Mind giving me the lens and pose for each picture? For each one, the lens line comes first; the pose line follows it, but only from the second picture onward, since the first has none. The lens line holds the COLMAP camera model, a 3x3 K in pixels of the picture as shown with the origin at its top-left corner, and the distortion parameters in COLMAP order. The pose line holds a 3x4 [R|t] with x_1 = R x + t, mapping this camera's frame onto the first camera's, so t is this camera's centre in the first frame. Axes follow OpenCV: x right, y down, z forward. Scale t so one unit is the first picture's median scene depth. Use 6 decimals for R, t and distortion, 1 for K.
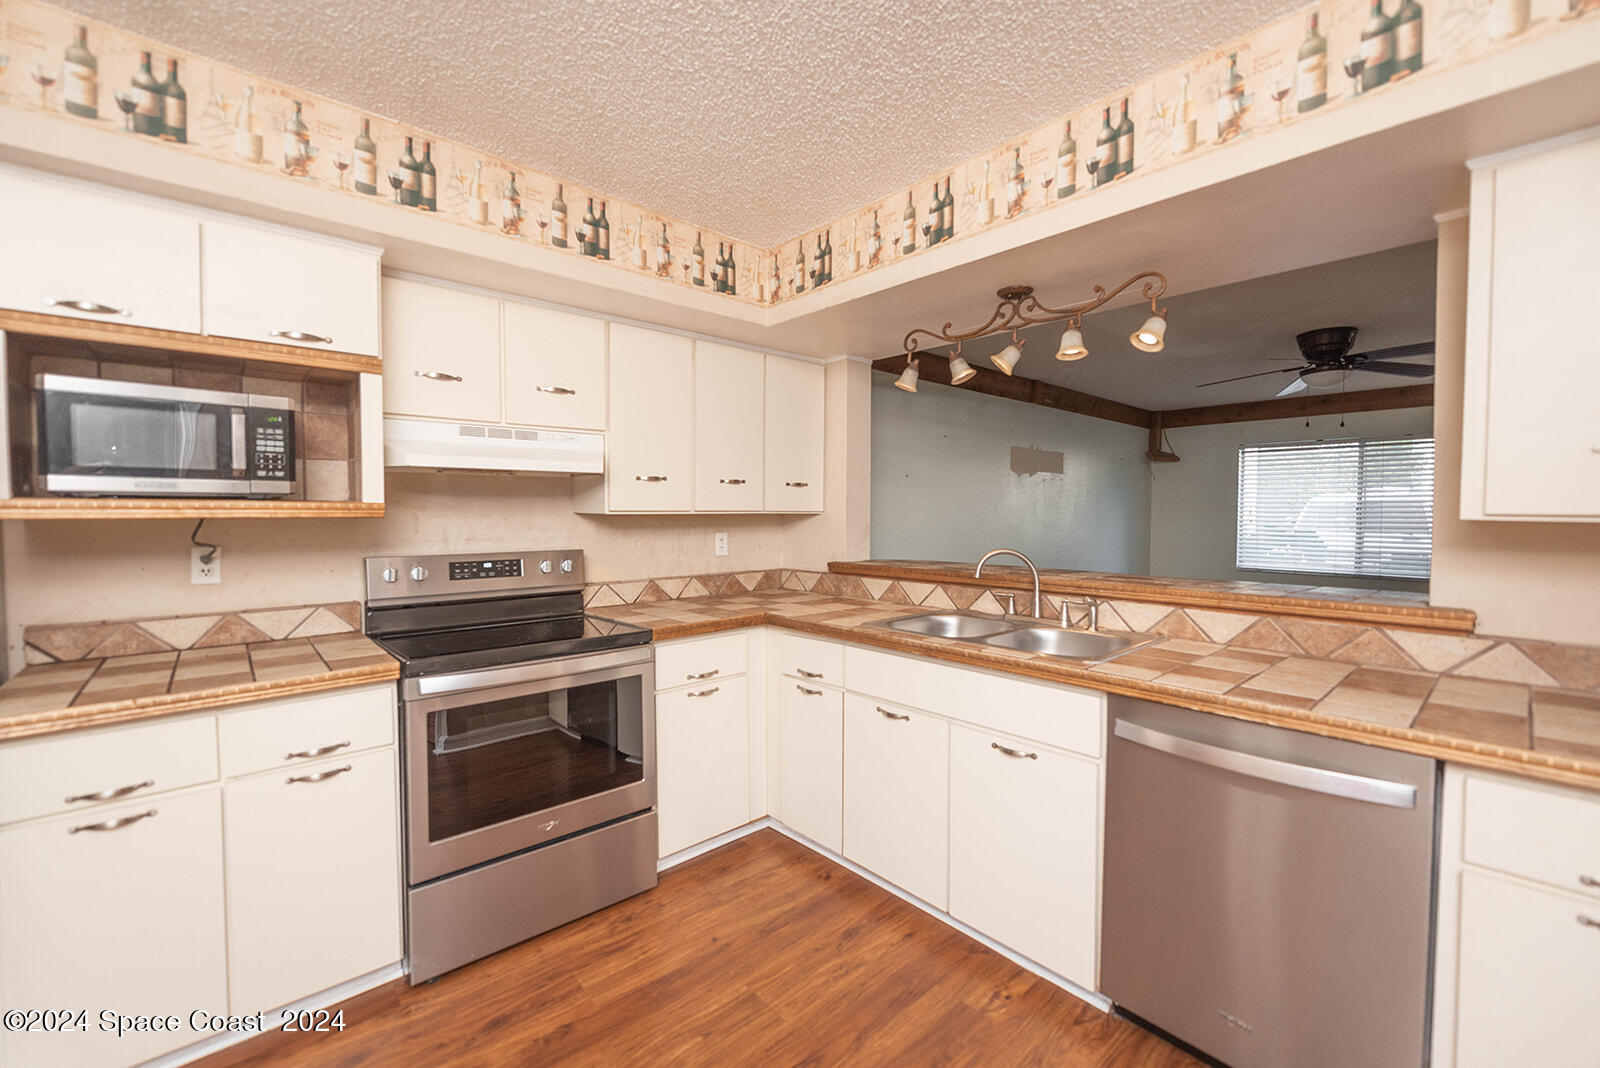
lens RADIAL K [[659.4, 0, 803.6], [0, 659.4, 534.6], [0, 0, 1]] dist [-0.001077, -0.004347]
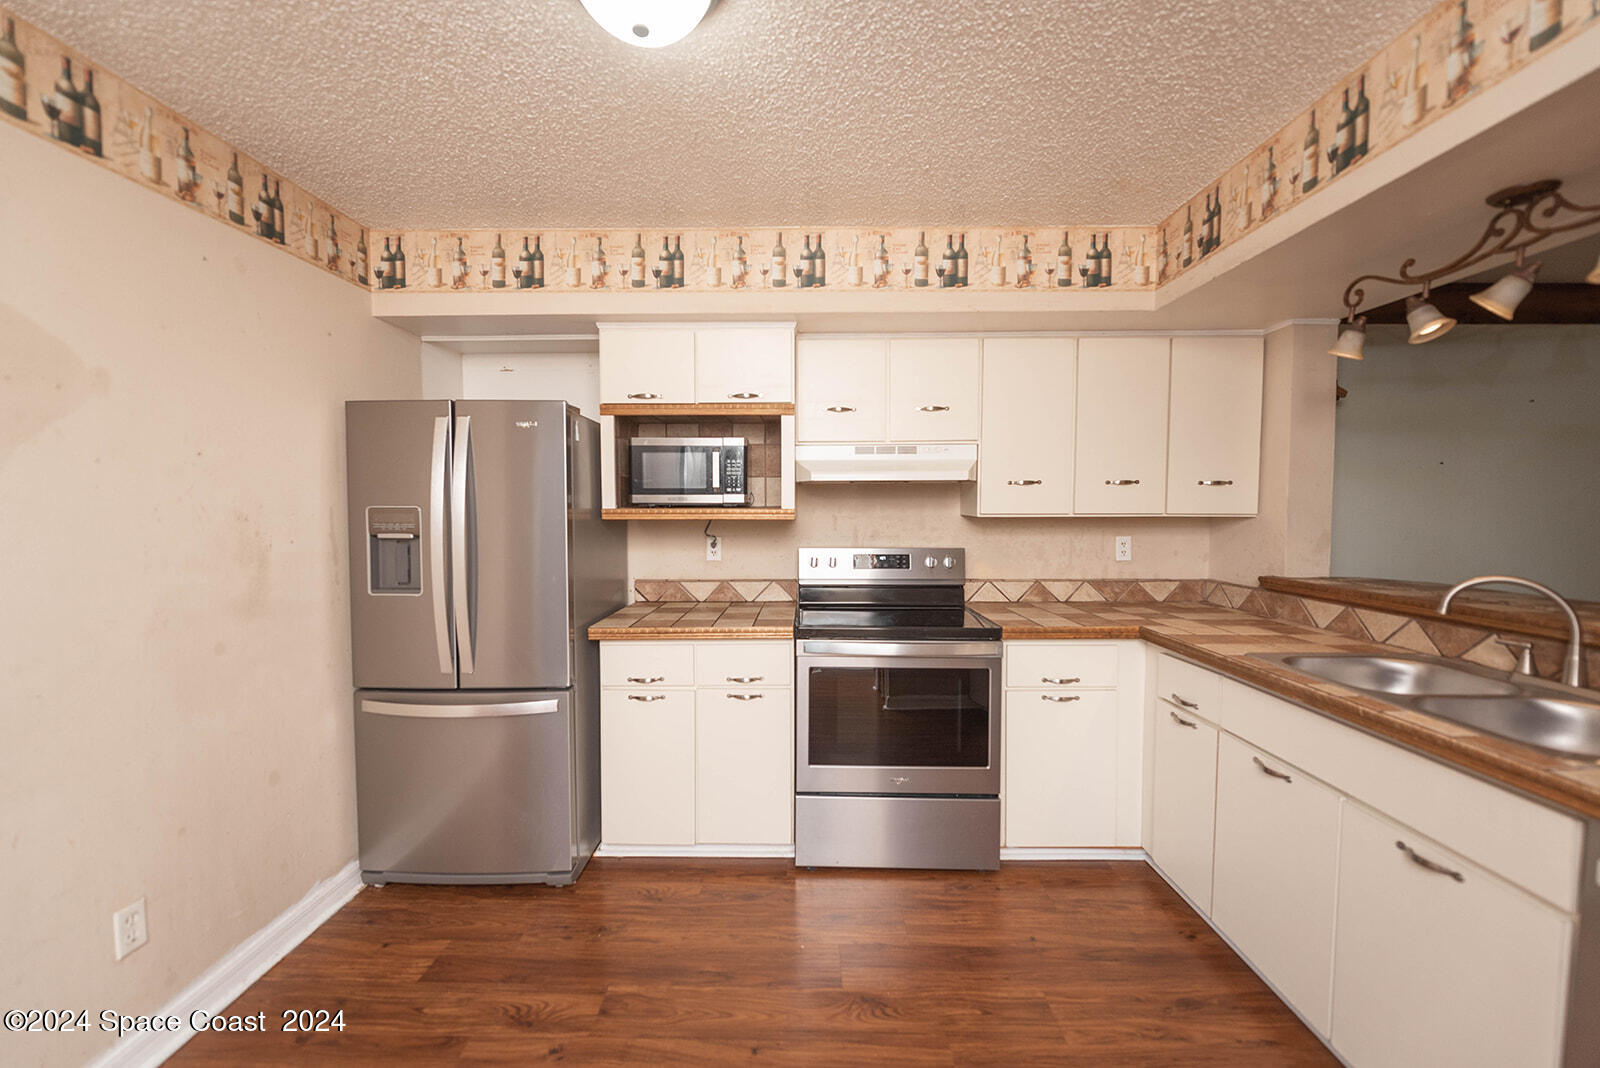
lens RADIAL K [[645.8, 0, 796.7], [0, 645.8, 535.8], [0, 0, 1]] dist [-0.000847, -0.003944]
pose [[0.728515, 0.030952, -0.684330, 0.233039], [-0.022670, 0.999521, 0.021074, -0.017238], [0.684654, 0.000161, 0.728868, 0.023506]]
